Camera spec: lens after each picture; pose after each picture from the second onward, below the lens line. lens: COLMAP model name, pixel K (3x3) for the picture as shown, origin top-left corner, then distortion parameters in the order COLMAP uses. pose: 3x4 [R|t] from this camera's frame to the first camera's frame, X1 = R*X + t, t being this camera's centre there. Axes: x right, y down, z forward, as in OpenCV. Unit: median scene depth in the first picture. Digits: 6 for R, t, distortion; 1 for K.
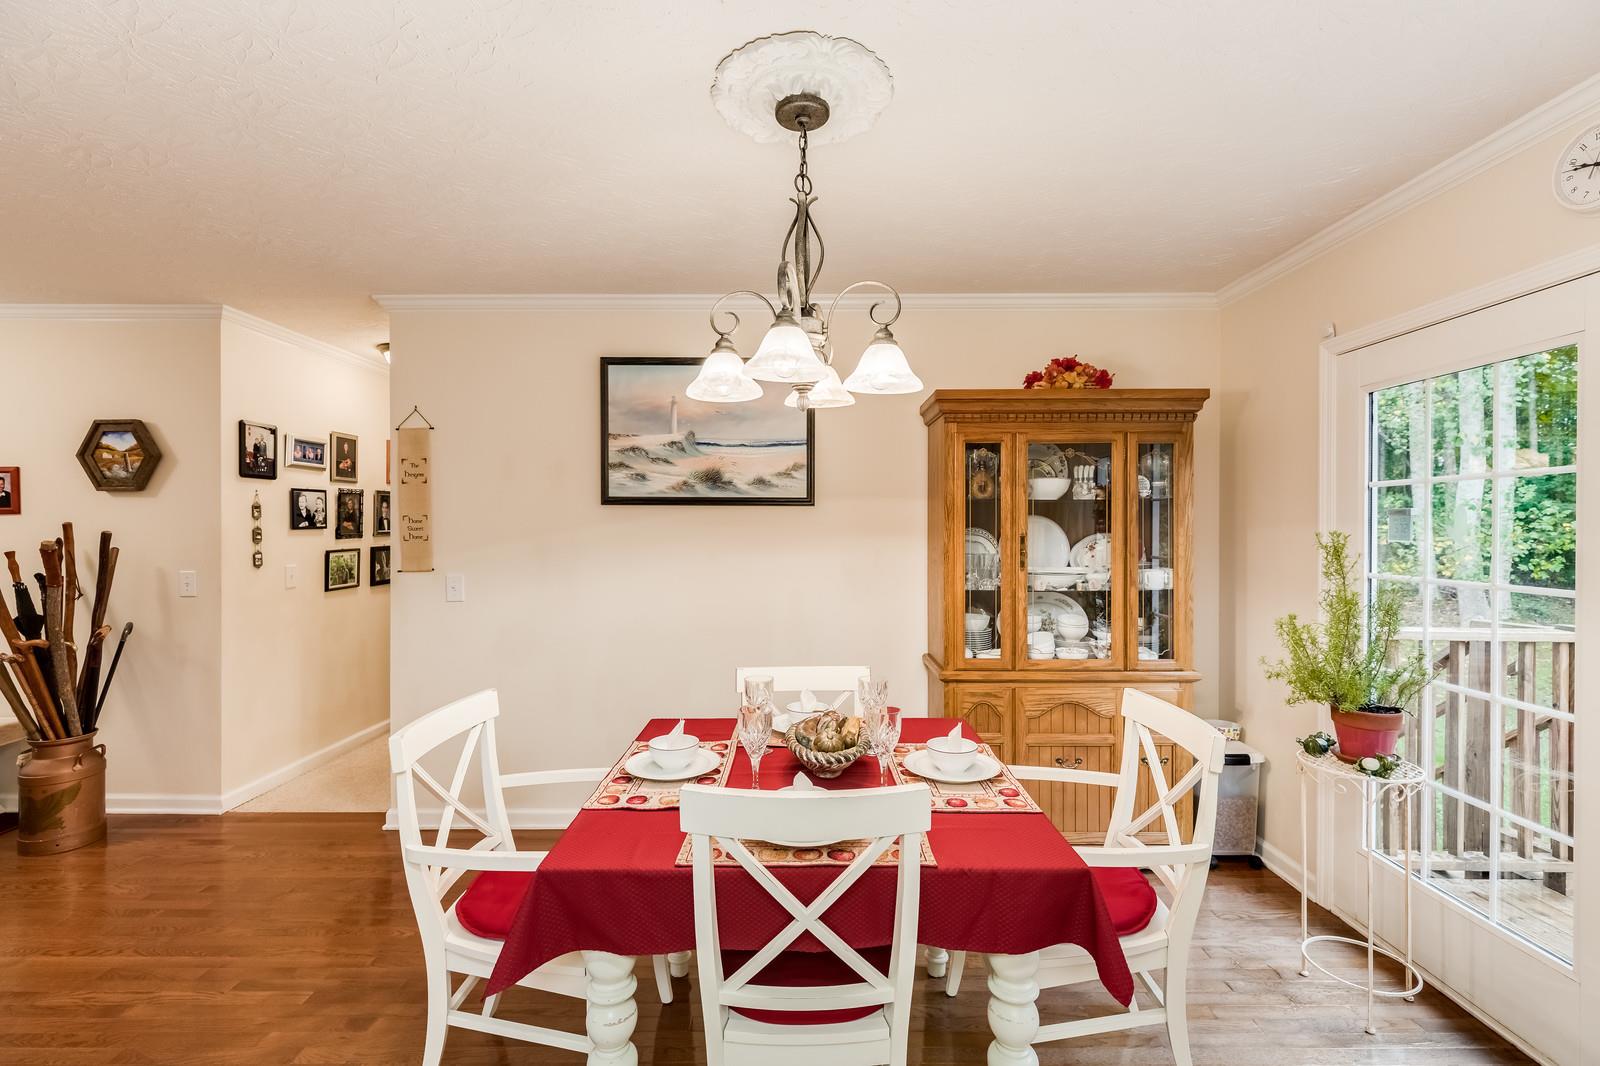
lens RADIAL K [[719.8, 0, 802.7], [0, 719.8, 529.8], [0, 0, 1]] dist [0.002162, 0.000619]
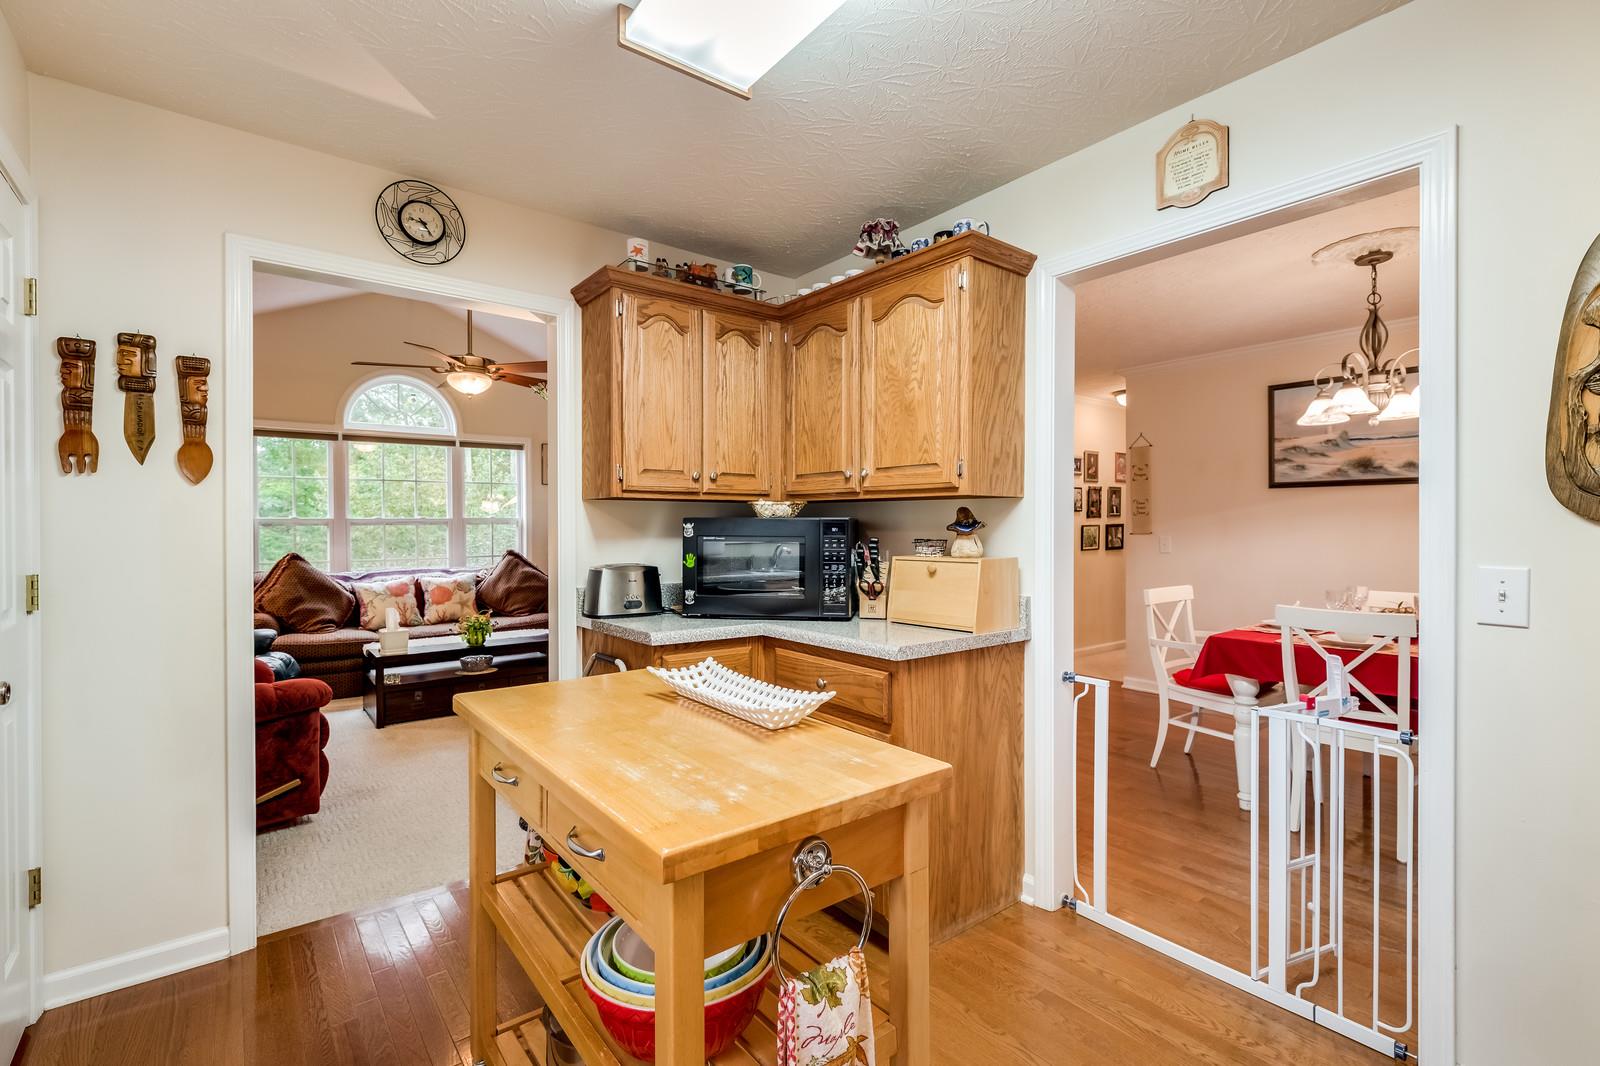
lens RADIAL K [[719.8, 0, 802.7], [0, 719.8, 529.8], [0, 0, 1]] dist [0.002162, 0.000619]
pose [[0.621795, 0.002207, -0.783177, 0.265087], [0.001760, 0.999990, 0.004215, 0.039633], [0.783178, -0.003999, 0.621785, -0.616373]]
